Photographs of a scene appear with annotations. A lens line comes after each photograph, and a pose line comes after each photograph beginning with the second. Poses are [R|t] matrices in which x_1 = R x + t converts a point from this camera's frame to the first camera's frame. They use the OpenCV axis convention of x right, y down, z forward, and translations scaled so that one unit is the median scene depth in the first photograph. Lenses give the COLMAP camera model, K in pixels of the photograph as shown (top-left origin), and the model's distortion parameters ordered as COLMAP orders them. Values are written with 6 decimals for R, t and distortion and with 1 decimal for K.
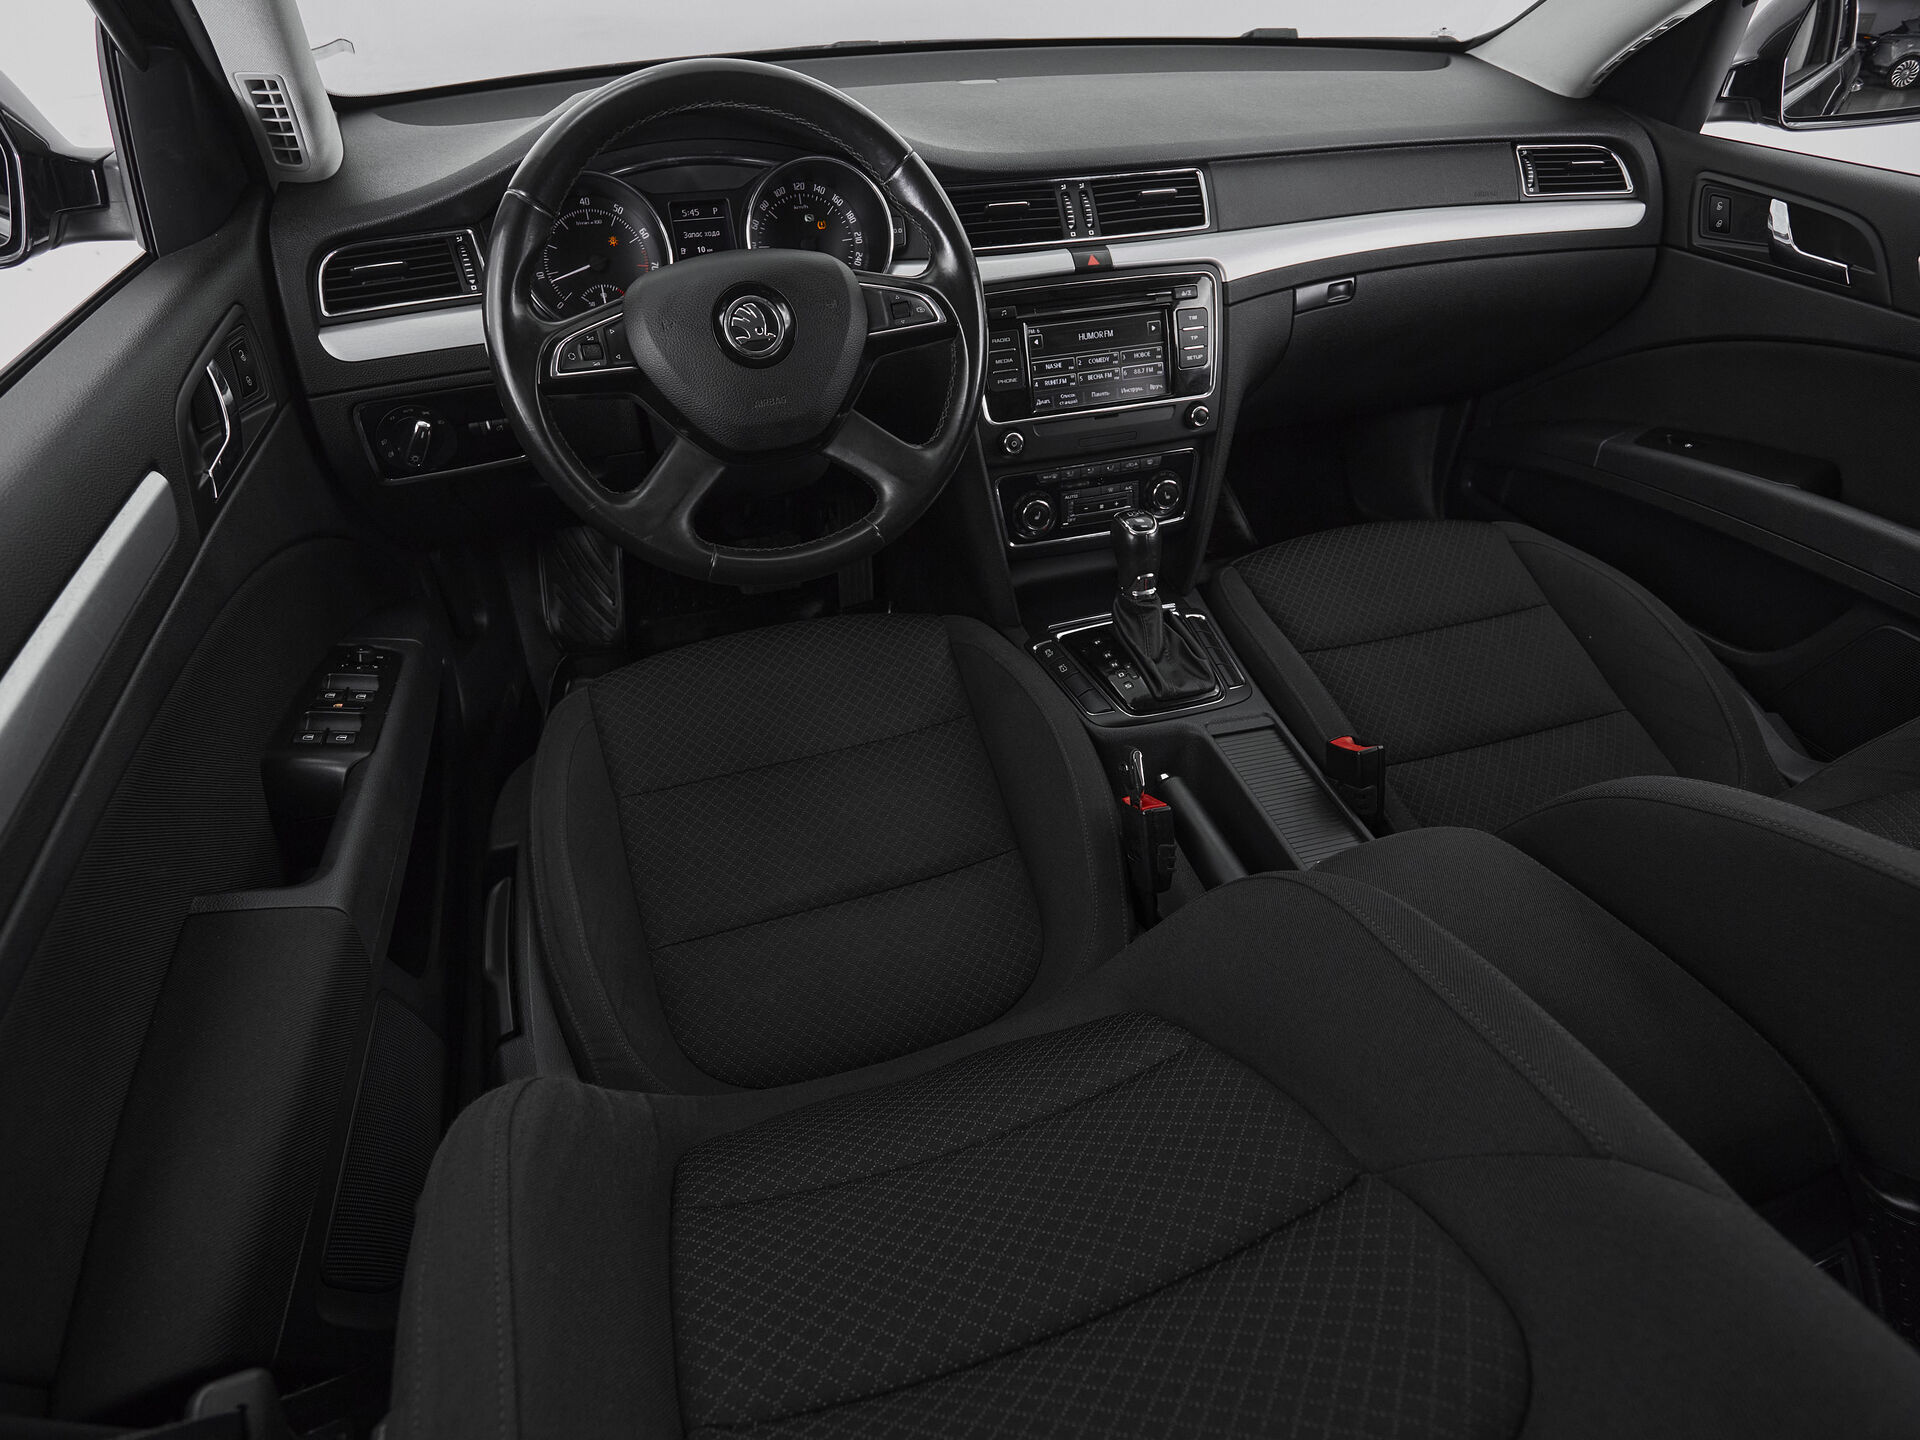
lens RADIAL K [[1054.1, 0, 966.0], [0, 1054.1, 717.0], [0, 0, 1]] dist [-0.001295, -0.002363]
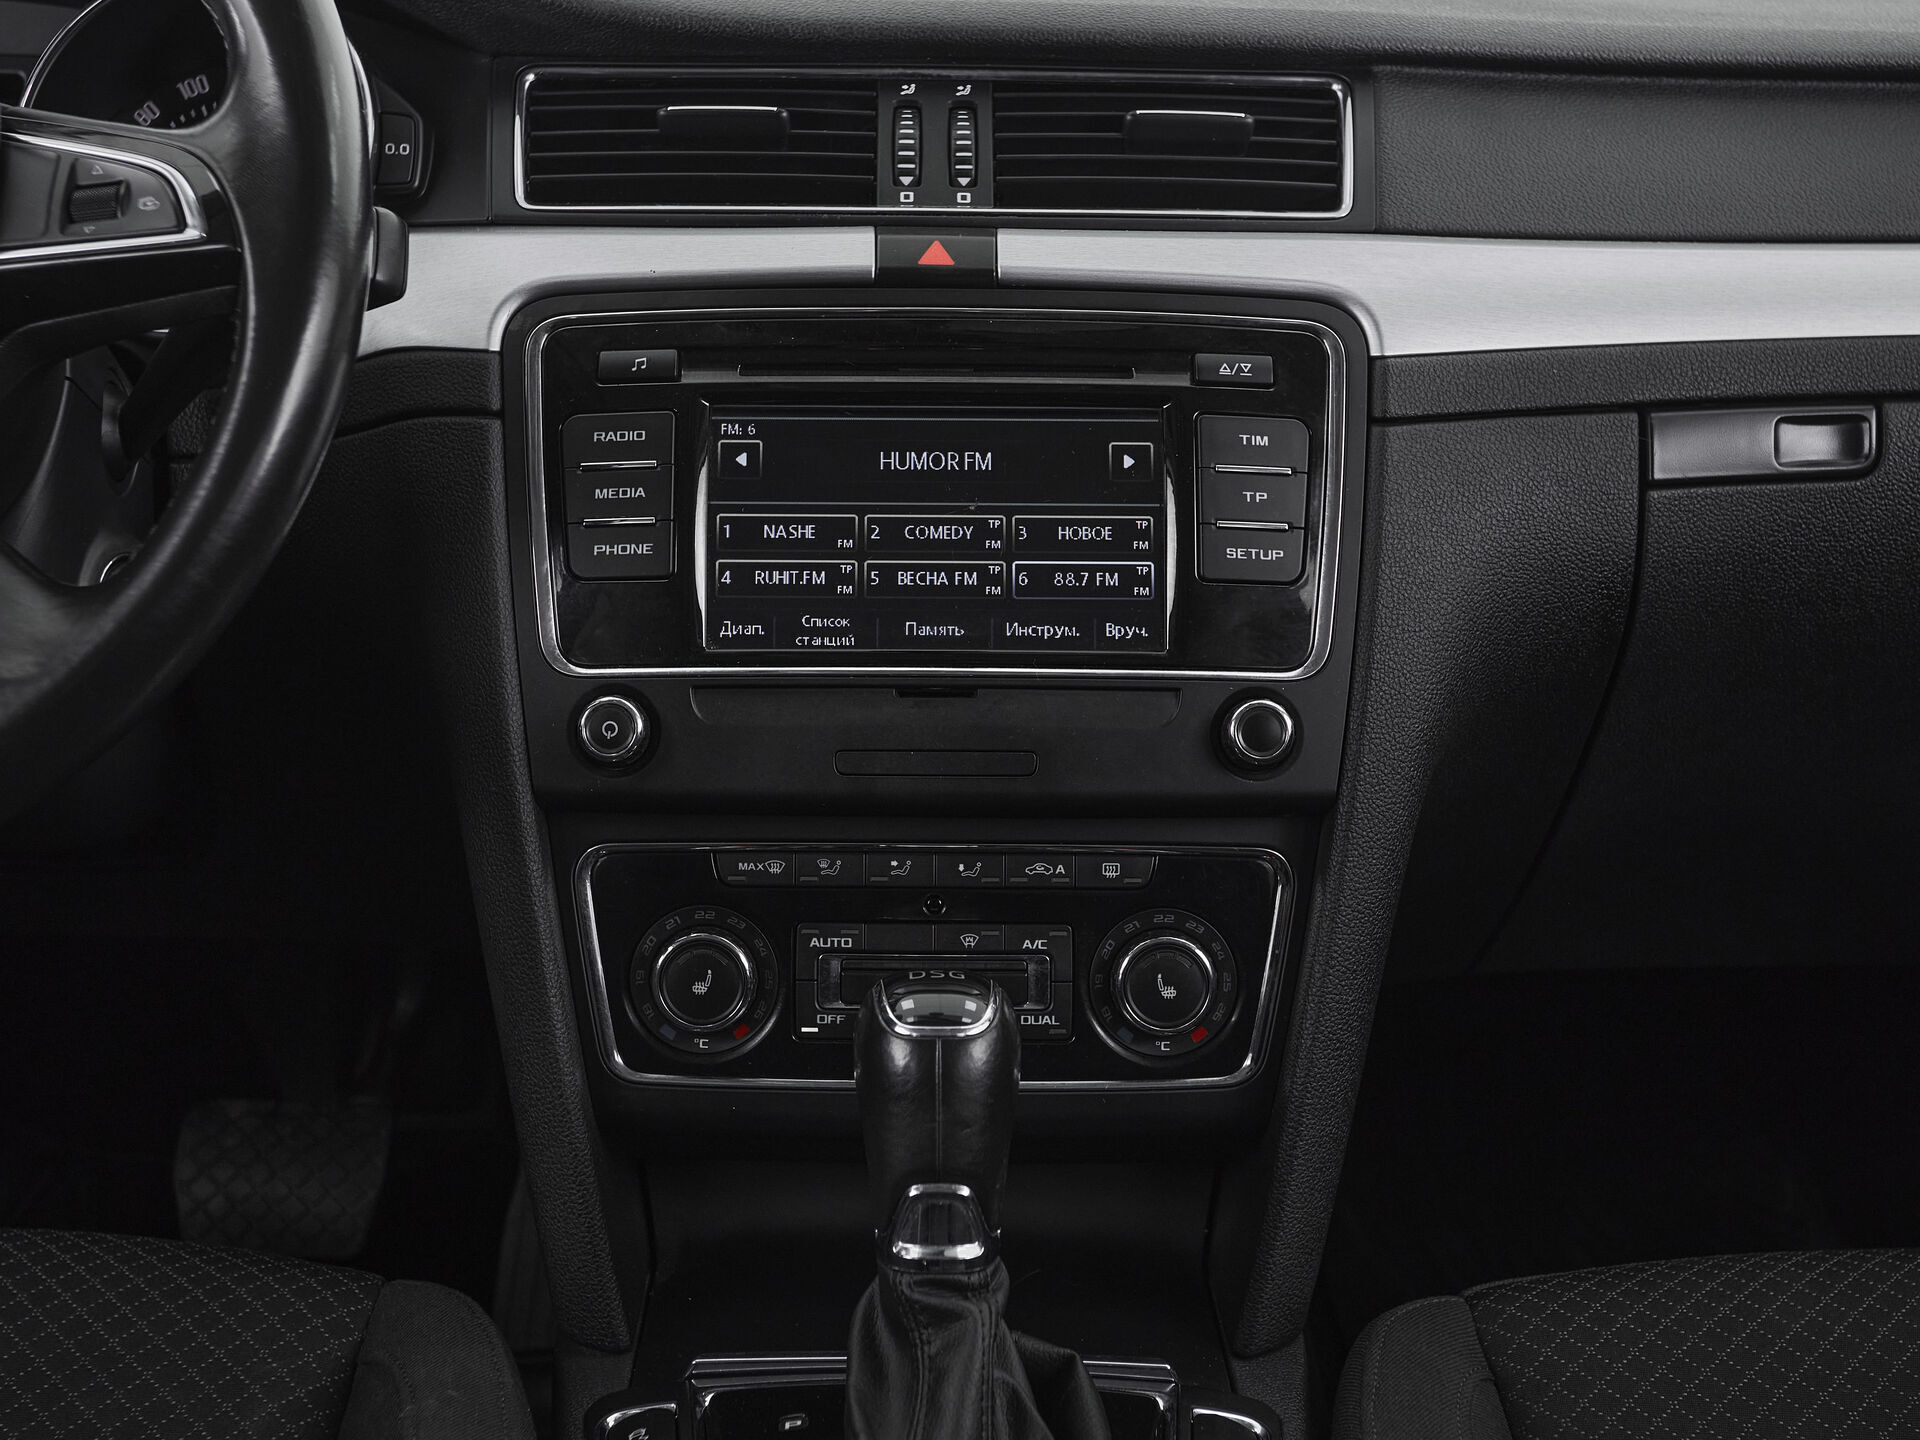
lens RADIAL K [[2585.6, 0, 929.0], [0, 2585.6, 699.0], [0, 0, 1]] dist [0.027151, 0.000000]
pose [[0.952638, 0.073488, -0.295094, 0.361364], [-0.197291, 0.887791, -0.415816, 0.039174], [0.231425, 0.454341, 0.860242, 0.335869]]
